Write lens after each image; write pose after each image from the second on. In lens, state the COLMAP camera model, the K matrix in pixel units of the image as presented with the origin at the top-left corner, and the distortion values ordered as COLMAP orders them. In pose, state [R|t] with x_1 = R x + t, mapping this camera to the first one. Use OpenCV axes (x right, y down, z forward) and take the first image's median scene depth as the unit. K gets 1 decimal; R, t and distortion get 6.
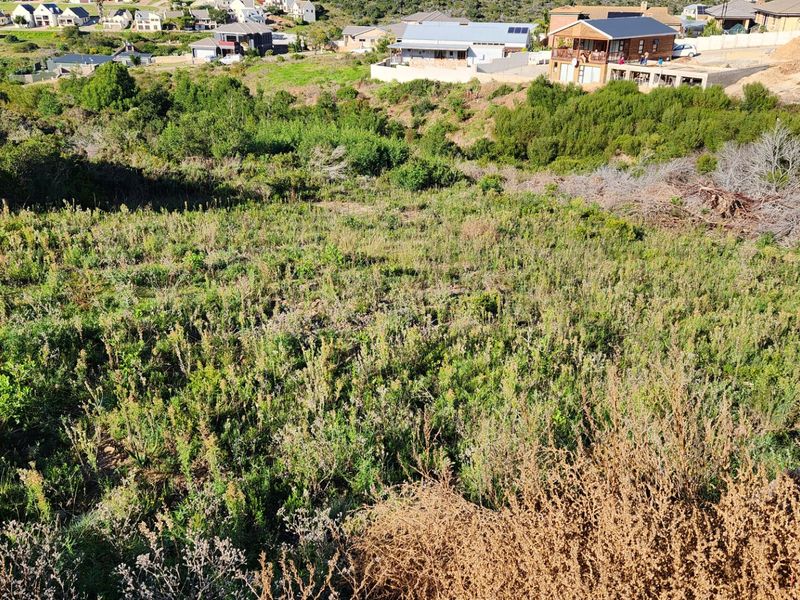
lens RADIAL K [[707.6, 0, 405.8], [0, 707.6, 293.7], [0, 0, 1]] dist [0.095898, -0.106711]
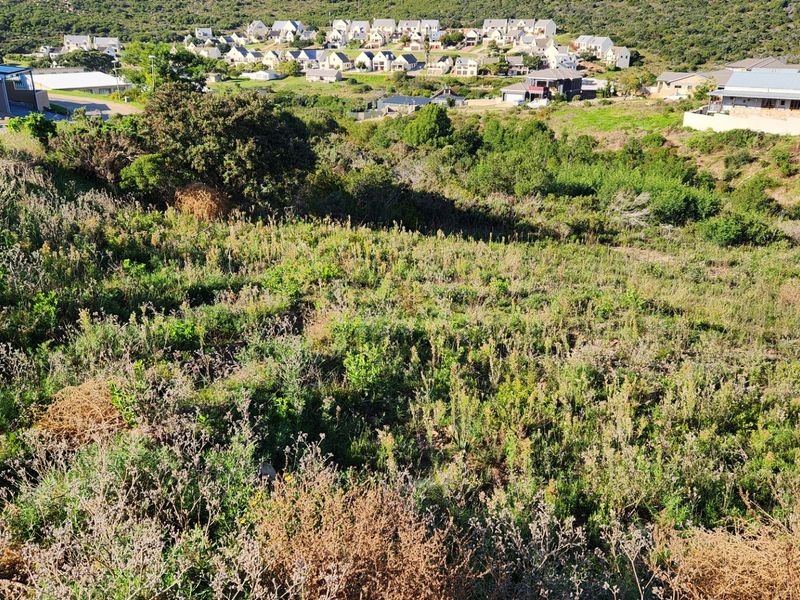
lens RADIAL K [[707.6, 0, 400.5], [0, 707.6, 302.4], [0, 0, 1]] dist [0.095898, -0.106711]
pose [[0.917481, 0.139544, -0.372499, -0.005938], [-0.156345, 0.987587, -0.015120, 0.003118], [0.365765, 0.072111, 0.927910, -0.008097]]
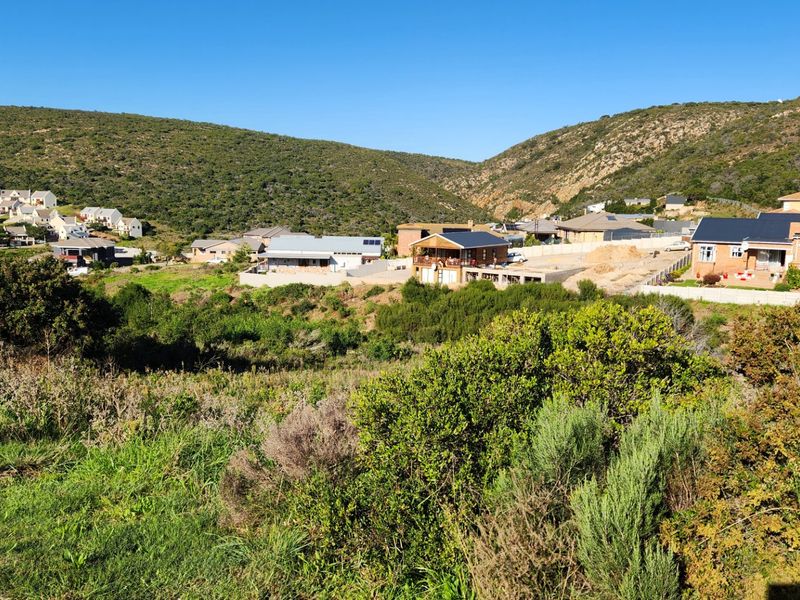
lens RADIAL K [[707.6, 0, 408.9], [0, 707.6, 308.8], [0, 0, 1]] dist [0.095898, -0.106711]
pose [[0.966408, -0.031702, 0.255050, -0.105969], [0.096716, 0.964277, -0.246610, 0.027082], [-0.238121, 0.262993, 0.934951, -0.060695]]
